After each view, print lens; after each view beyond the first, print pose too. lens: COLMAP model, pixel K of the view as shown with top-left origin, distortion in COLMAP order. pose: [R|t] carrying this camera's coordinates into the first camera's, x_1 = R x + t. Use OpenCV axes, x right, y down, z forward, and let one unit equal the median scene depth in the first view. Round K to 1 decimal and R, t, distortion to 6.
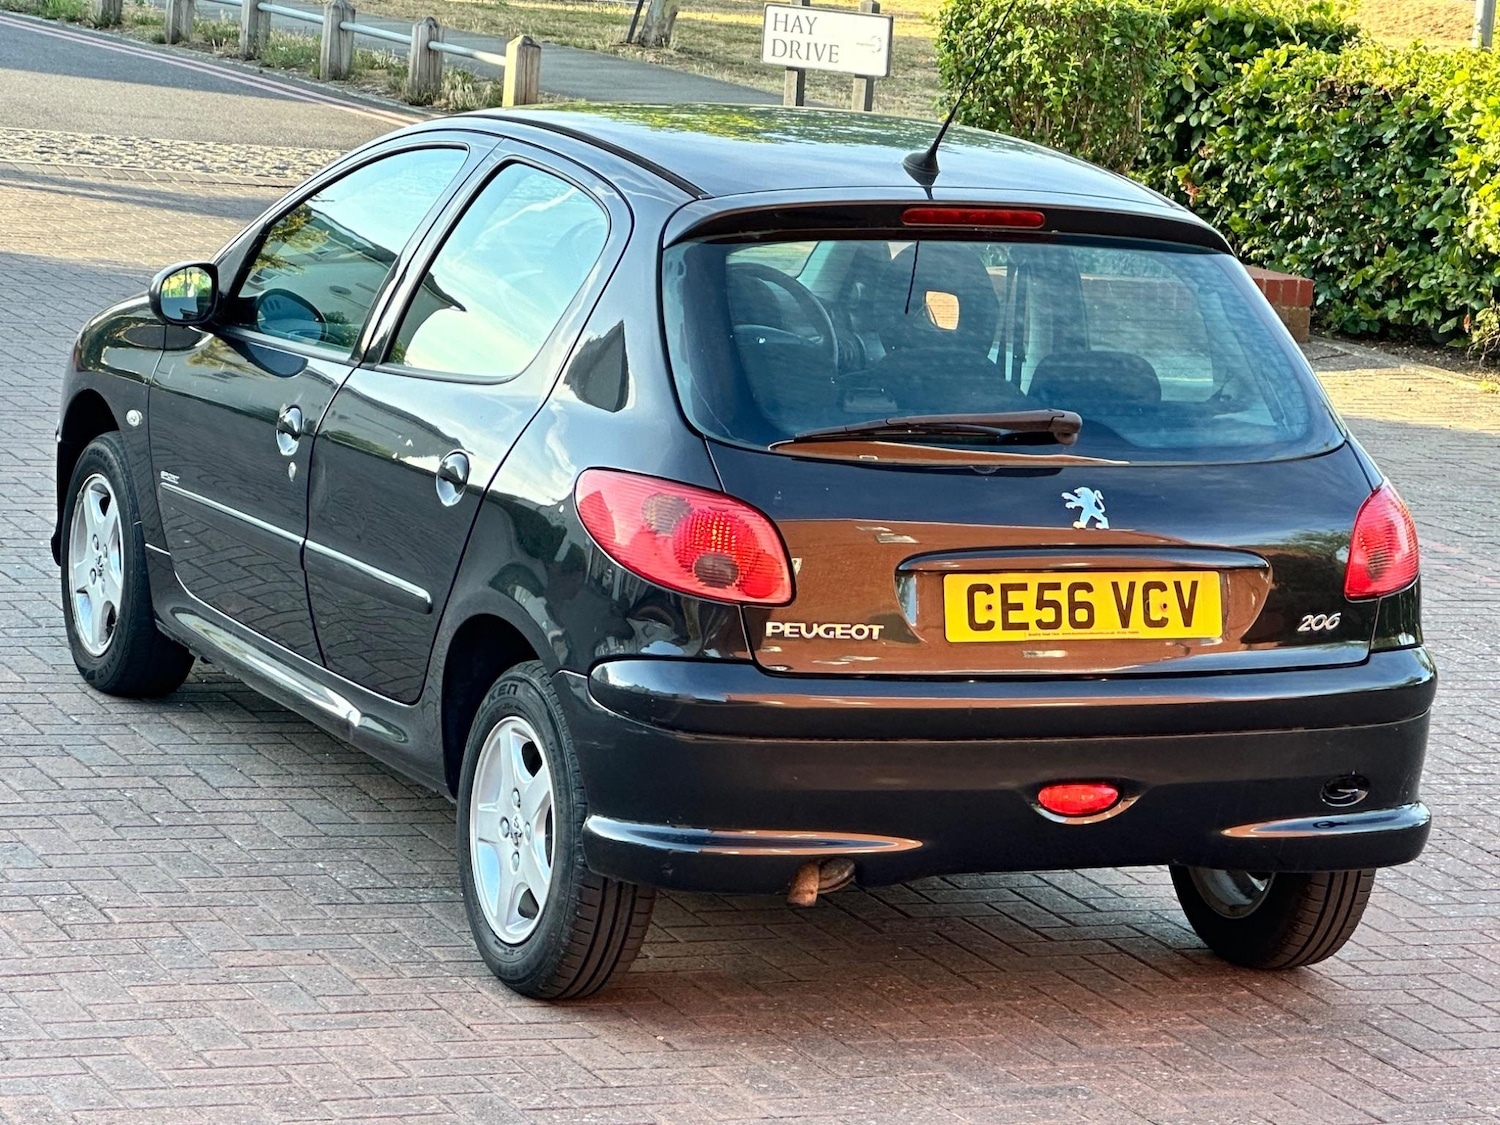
lens RADIAL K [[5271.1, 0, 803.8], [0, 5271.1, 487.5], [0, 0, 1]] dist [-0.261515, 6.816845]
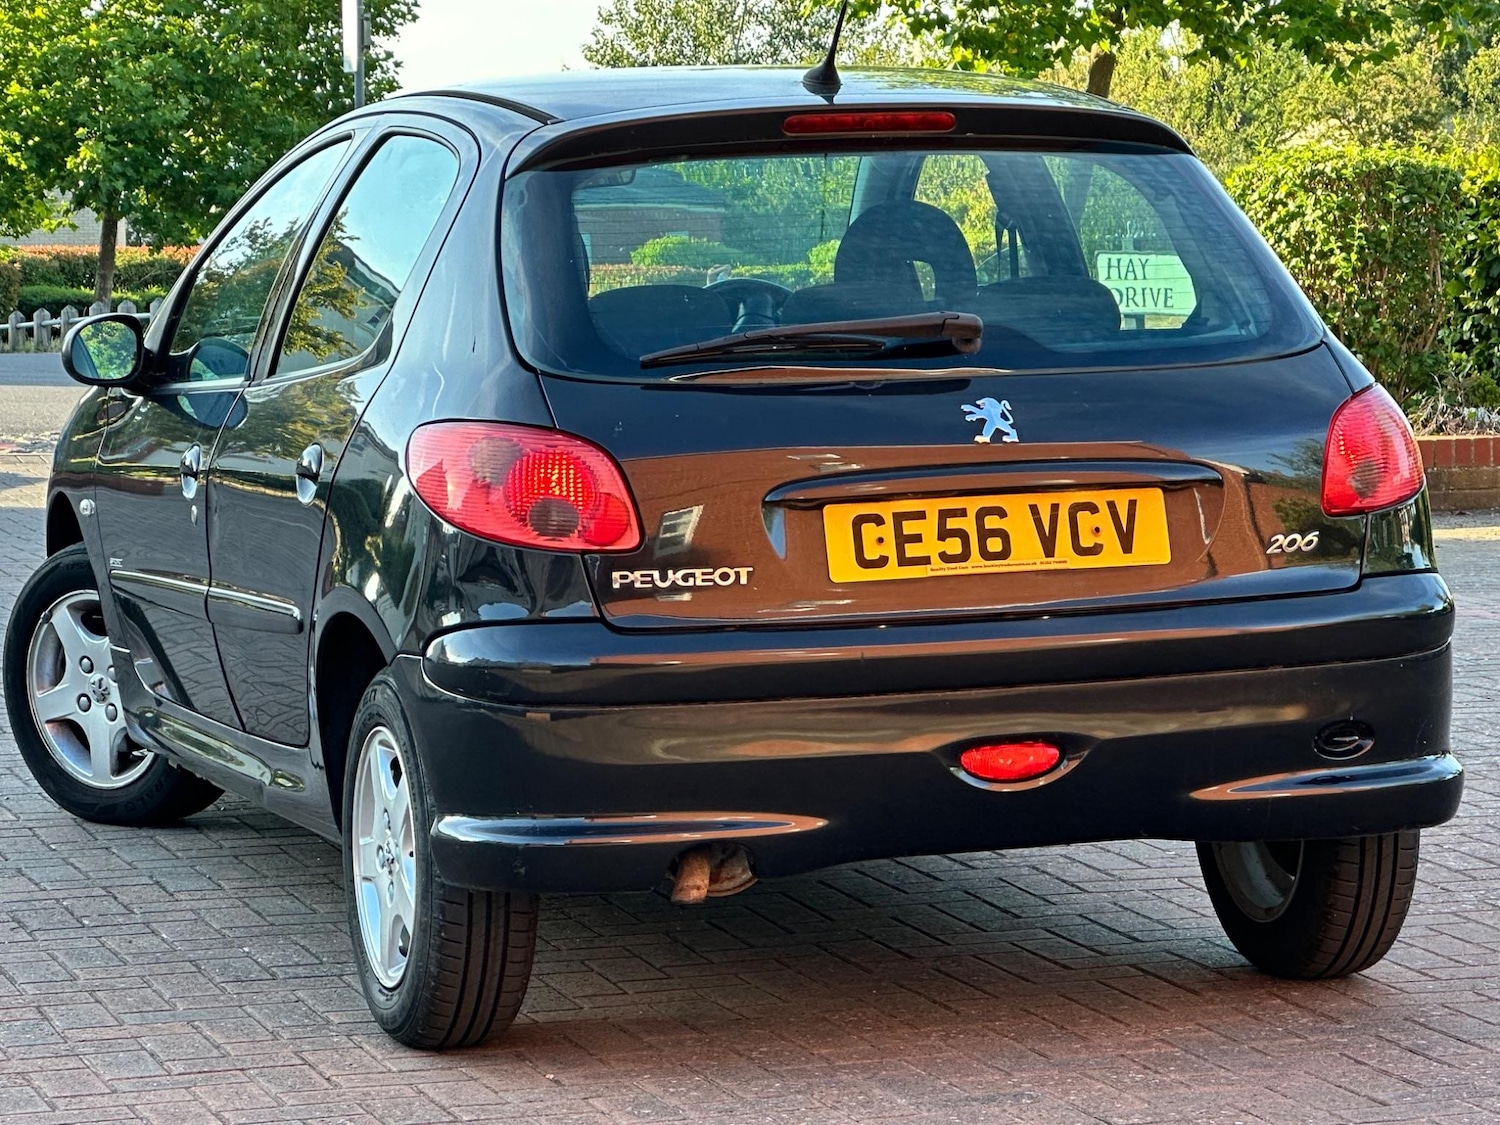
lens RADIAL K [[5132.0, 0, 748.5], [0, 5132.0, 568.0], [0, 0, 1]] dist [-0.633675, 21.154397]
pose [[0.988839, -0.082863, -0.123818, 0.115729], [0.074696, 0.994801, -0.069214, 0.082486], [0.128909, 0.059193, 0.989888, 0.170334]]
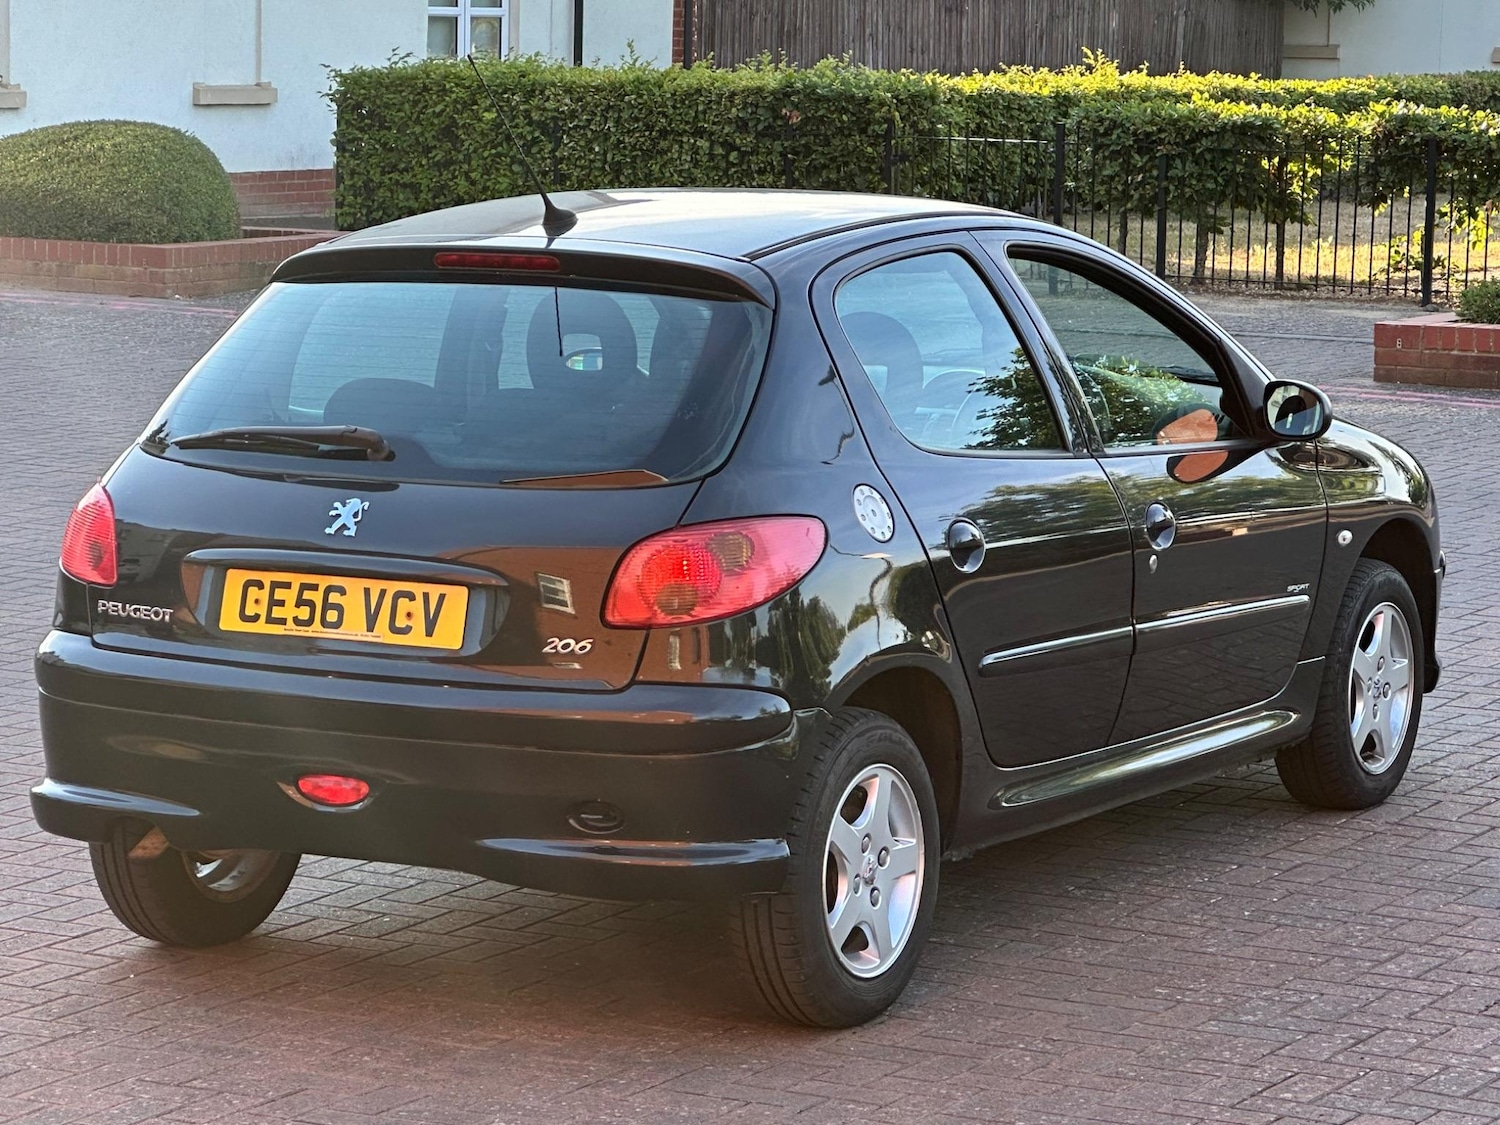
lens RADIAL K [[4941.9, 0, 742.4], [0, 4941.9, 523.5], [0, 0, 1]] dist [-0.250270, 9.586859]
pose [[0.581669, 0.026217, -0.813003, 0.915348], [-0.083819, 0.996092, -0.027848, 0.026422], [0.809096, 0.084343, 0.581593, 0.480668]]
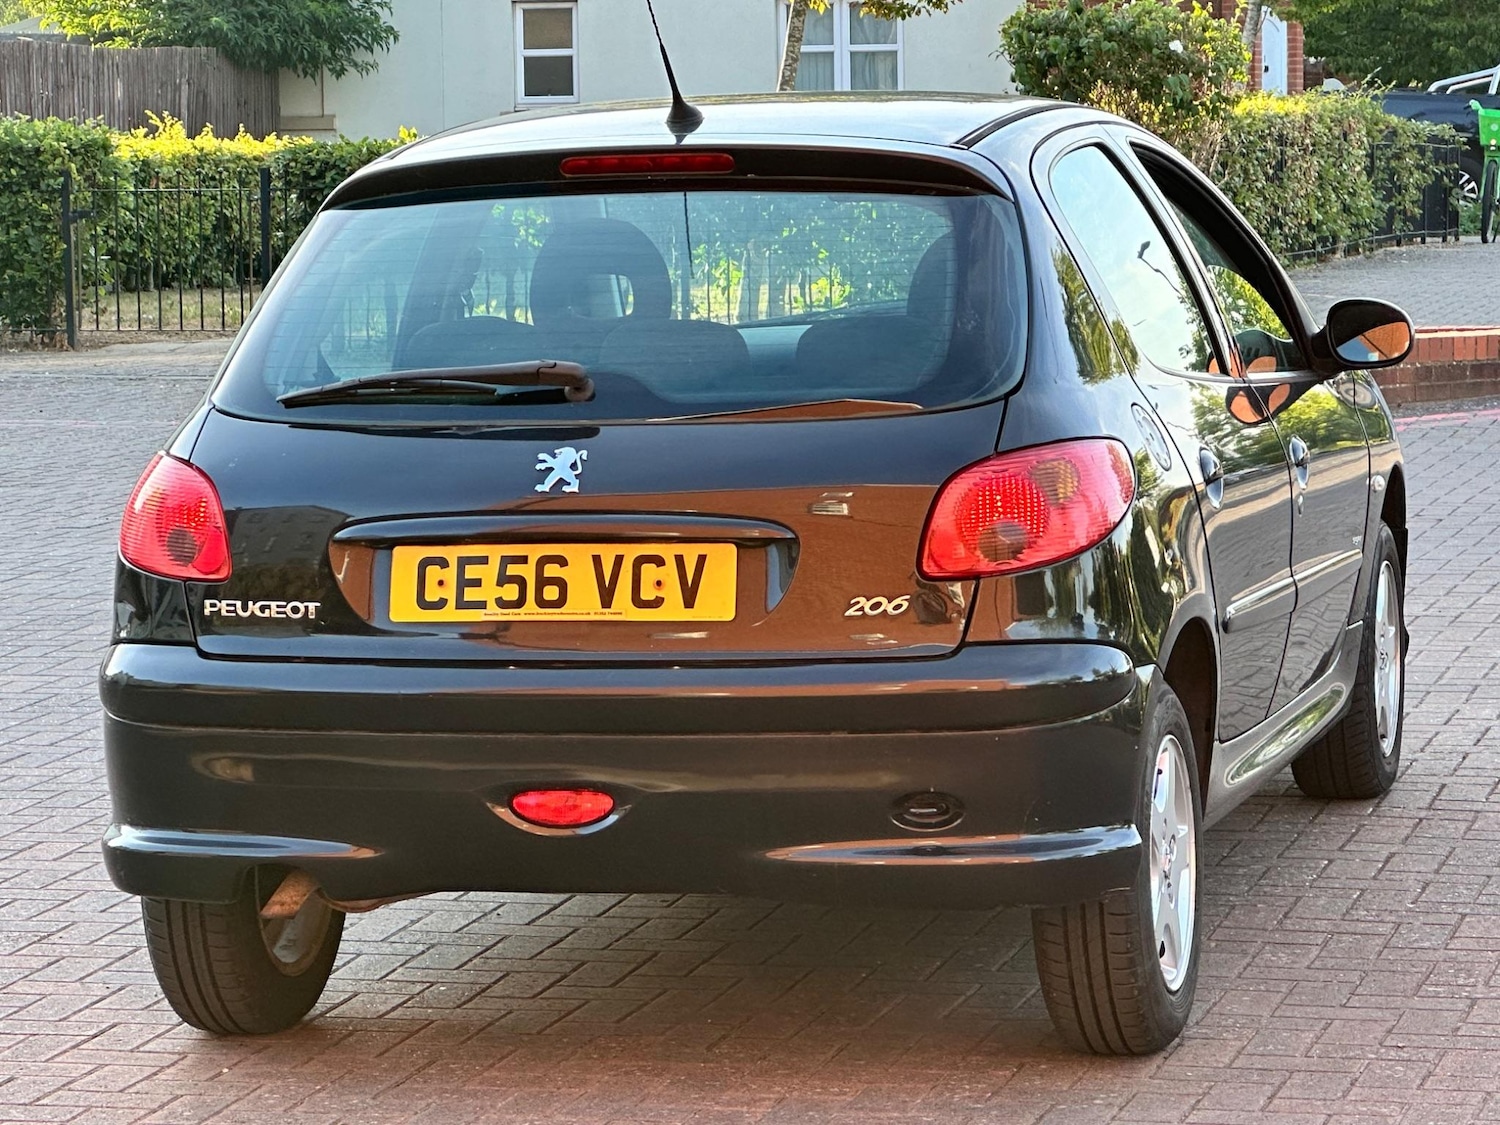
lens RADIAL K [[5212.3, 0, 752.2], [0, 5212.3, 562.2], [0, 0, 1]] dist [-0.641801, 20.151352]
pose [[0.770084, -0.029997, -0.637236, 0.622999], [-0.012738, 0.997972, -0.062371, 0.072075], [0.637815, 0.056148, 0.768140, 0.361729]]
